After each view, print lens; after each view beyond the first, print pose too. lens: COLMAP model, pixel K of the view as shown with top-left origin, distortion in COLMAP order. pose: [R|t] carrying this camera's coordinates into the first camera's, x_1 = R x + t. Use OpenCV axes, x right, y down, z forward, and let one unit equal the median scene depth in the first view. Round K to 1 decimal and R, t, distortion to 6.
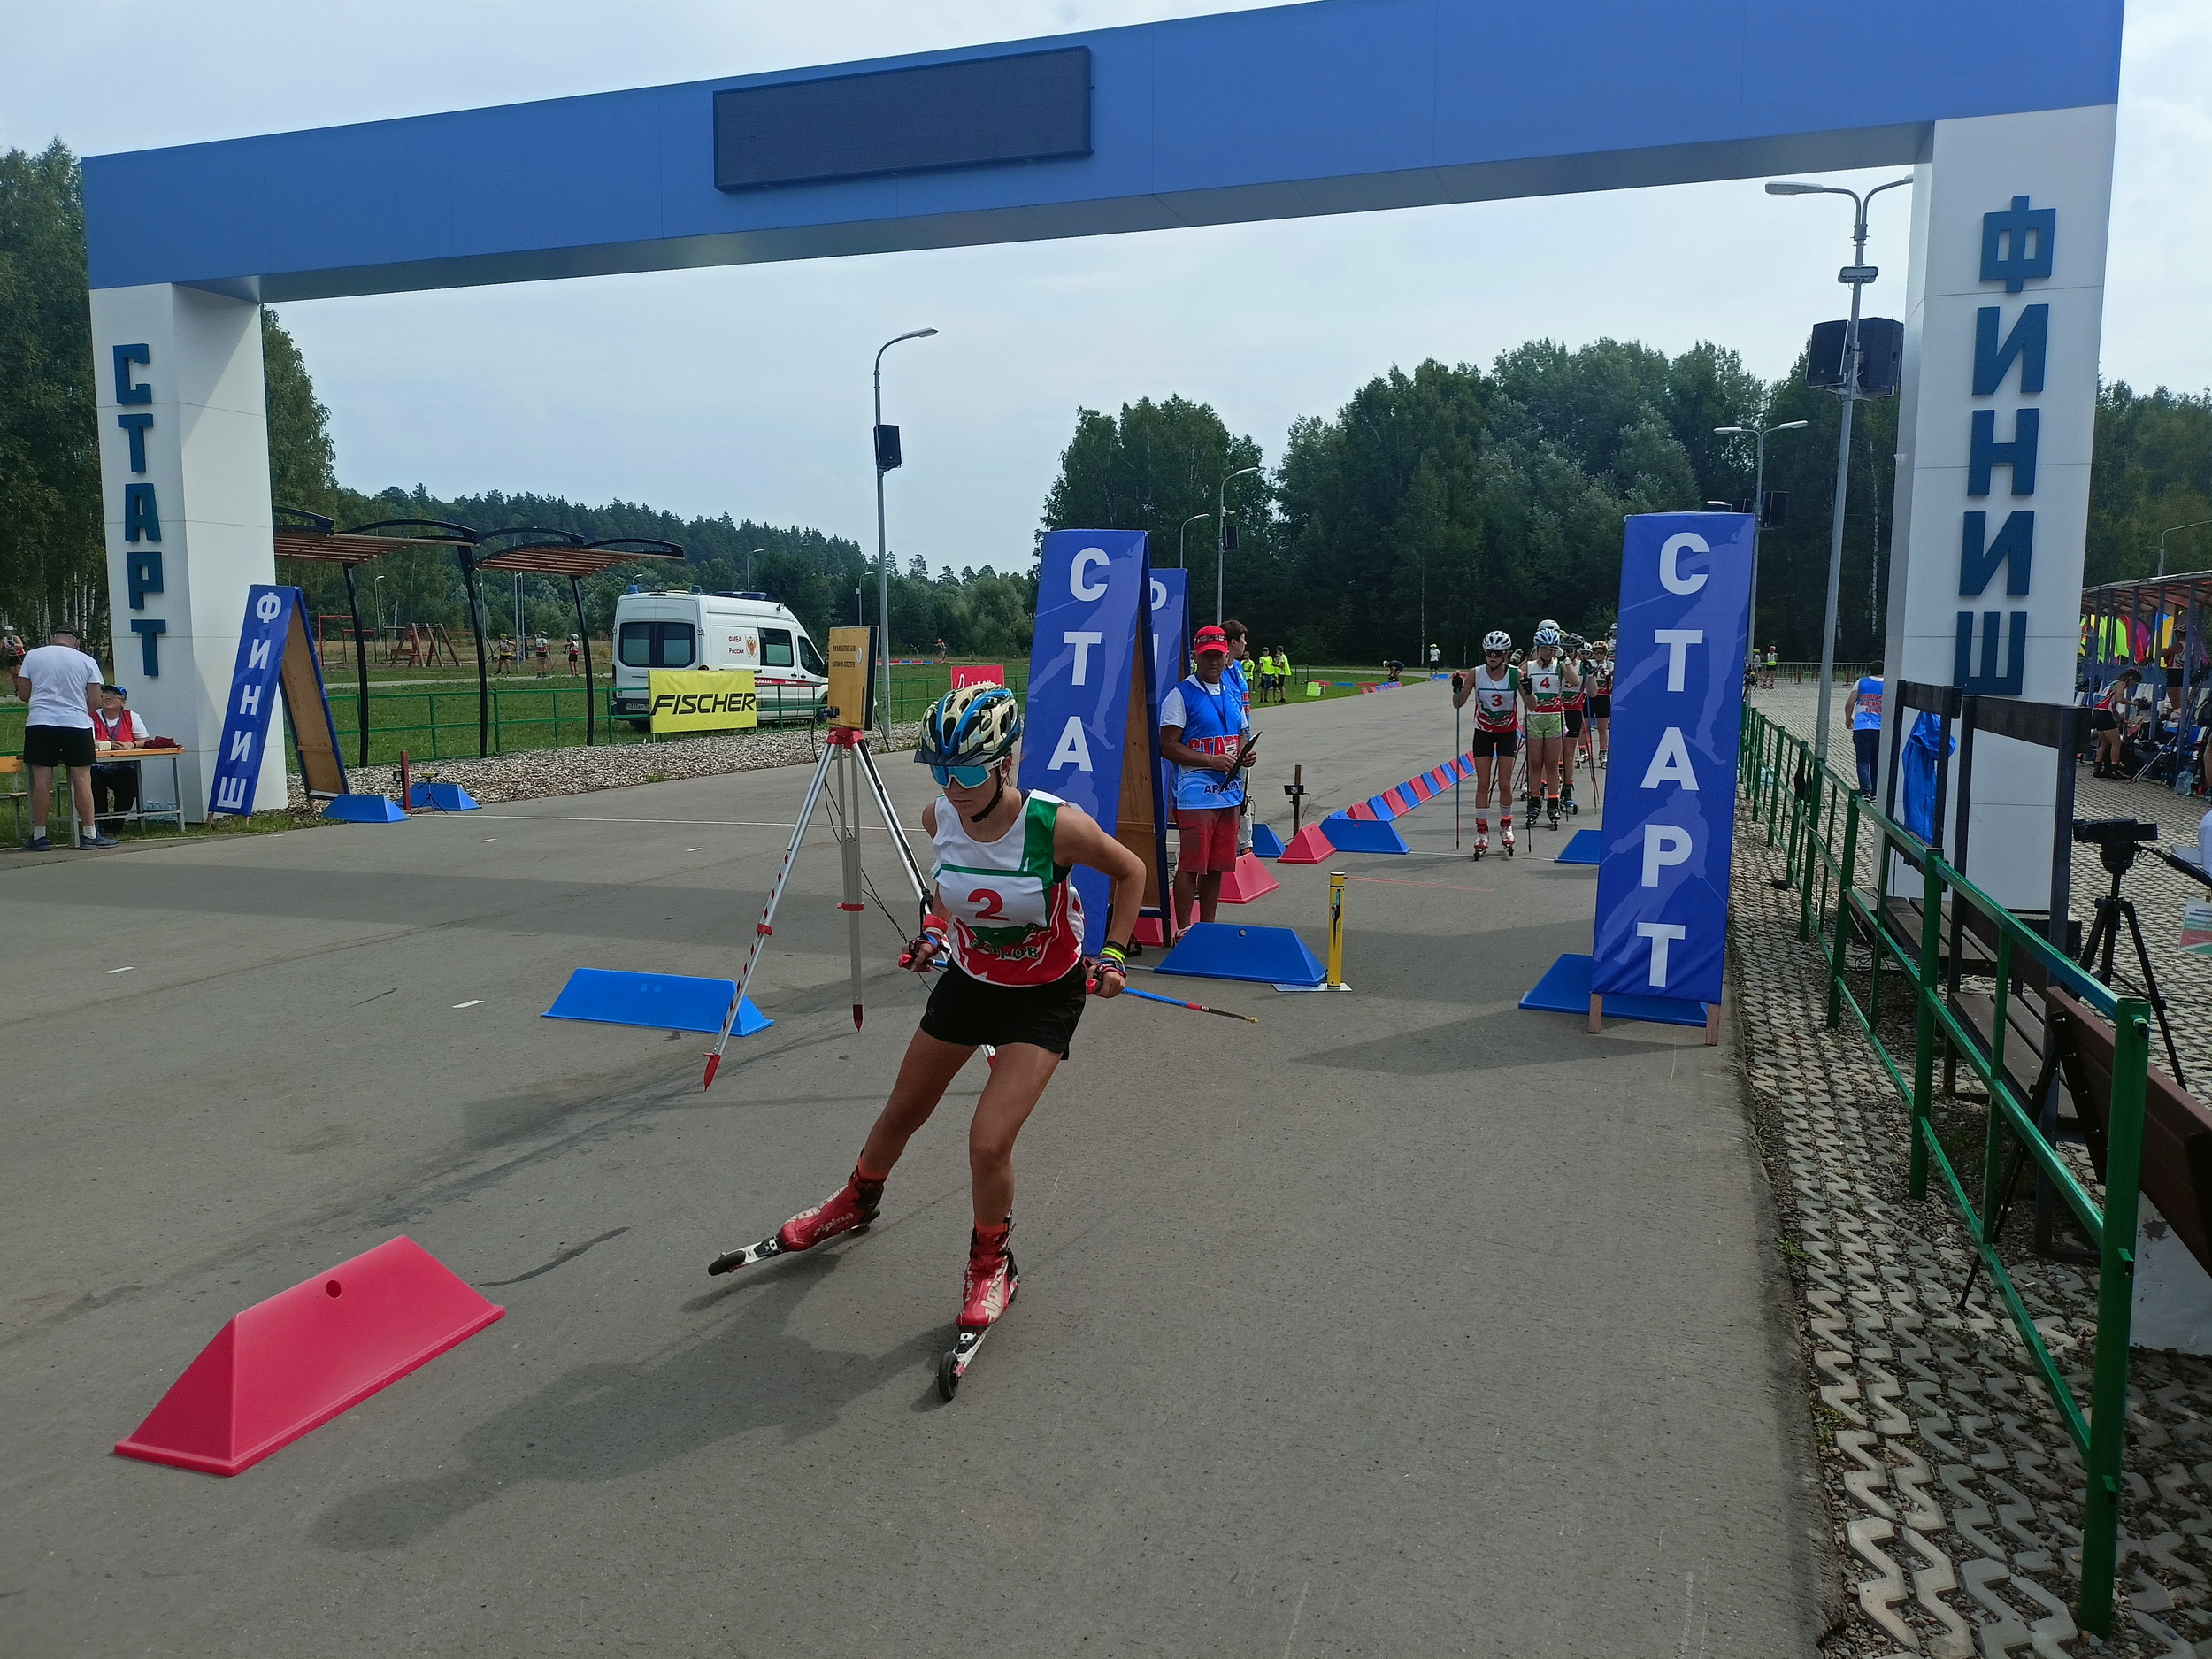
lens RADIAL K [[1703.8, 0, 1123.5], [0, 1703.8, 833.2], [0, 0, 1]] dist [0.097919, -0.119998]
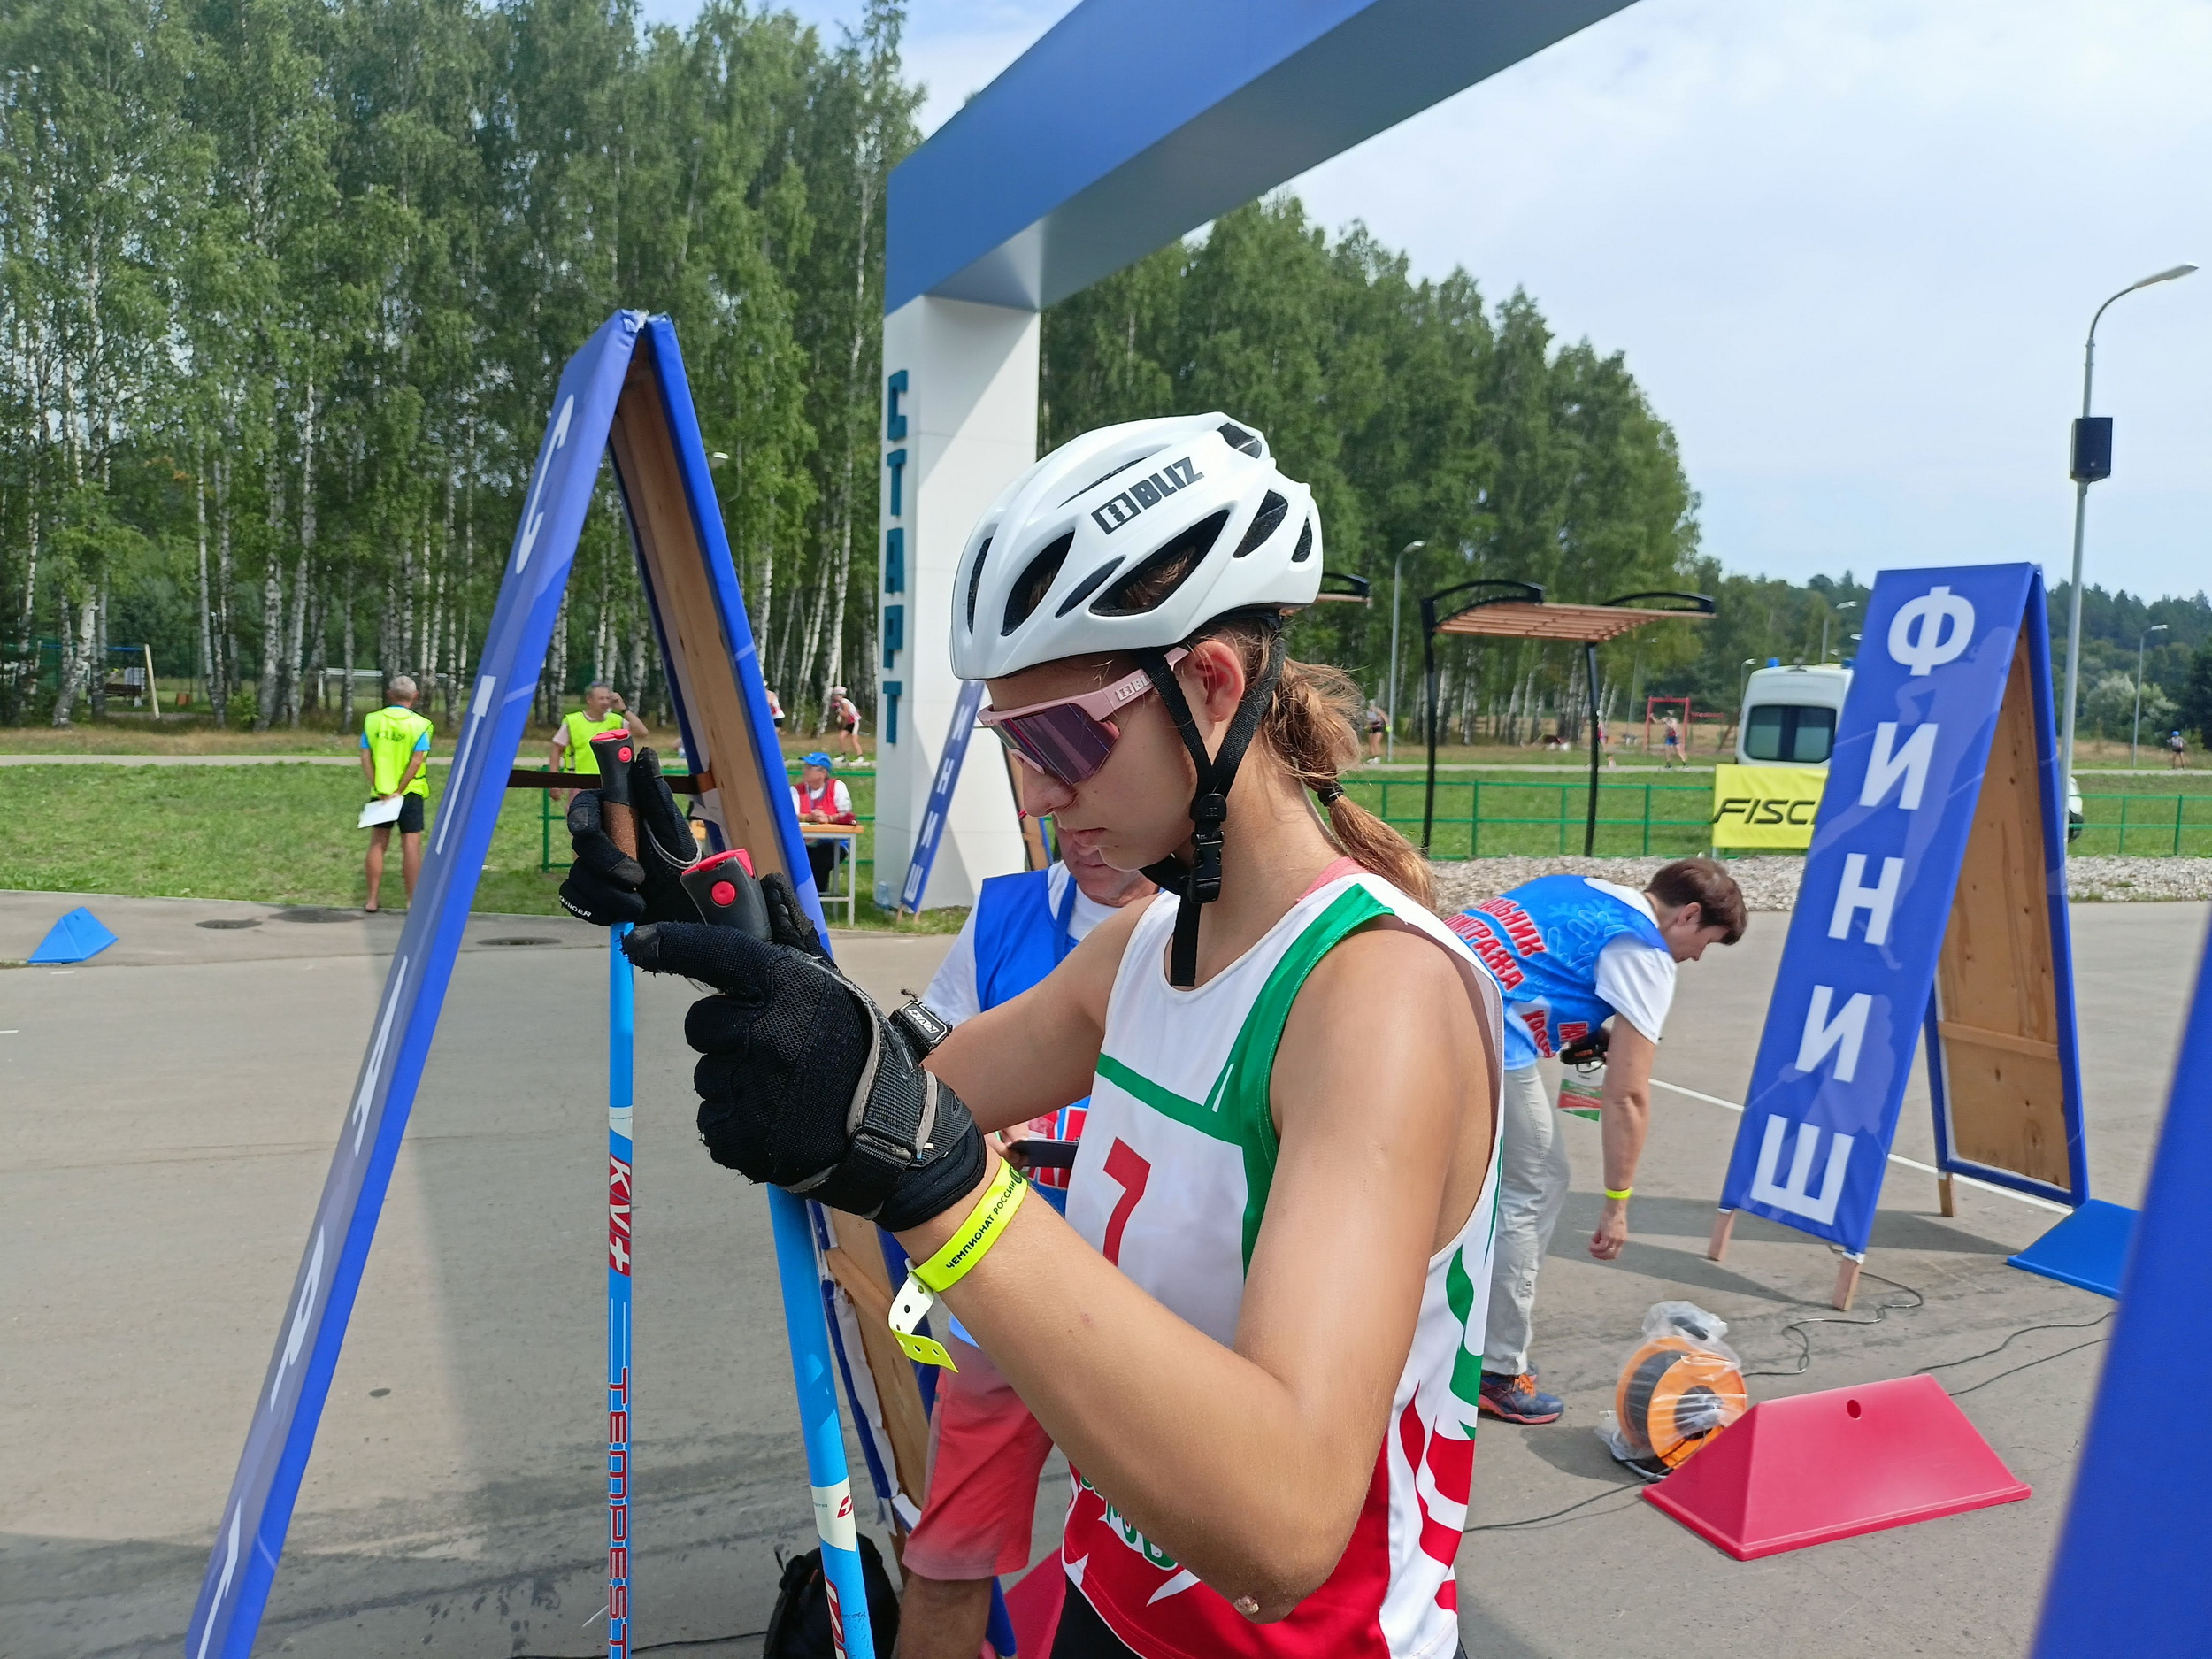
lens RADIAL K [[1678.8, 0, 1115.9], [0, 1678.8, 869.0], [0, 0, 1]] dist [-0.001157, -0.010924]
pose [[0.690776, 0.092846, -0.717083, 0.142173], [-0.111999, 0.993492, 0.020745, -0.058296], [0.714342, 0.065982, 0.696679, 0.487732]]
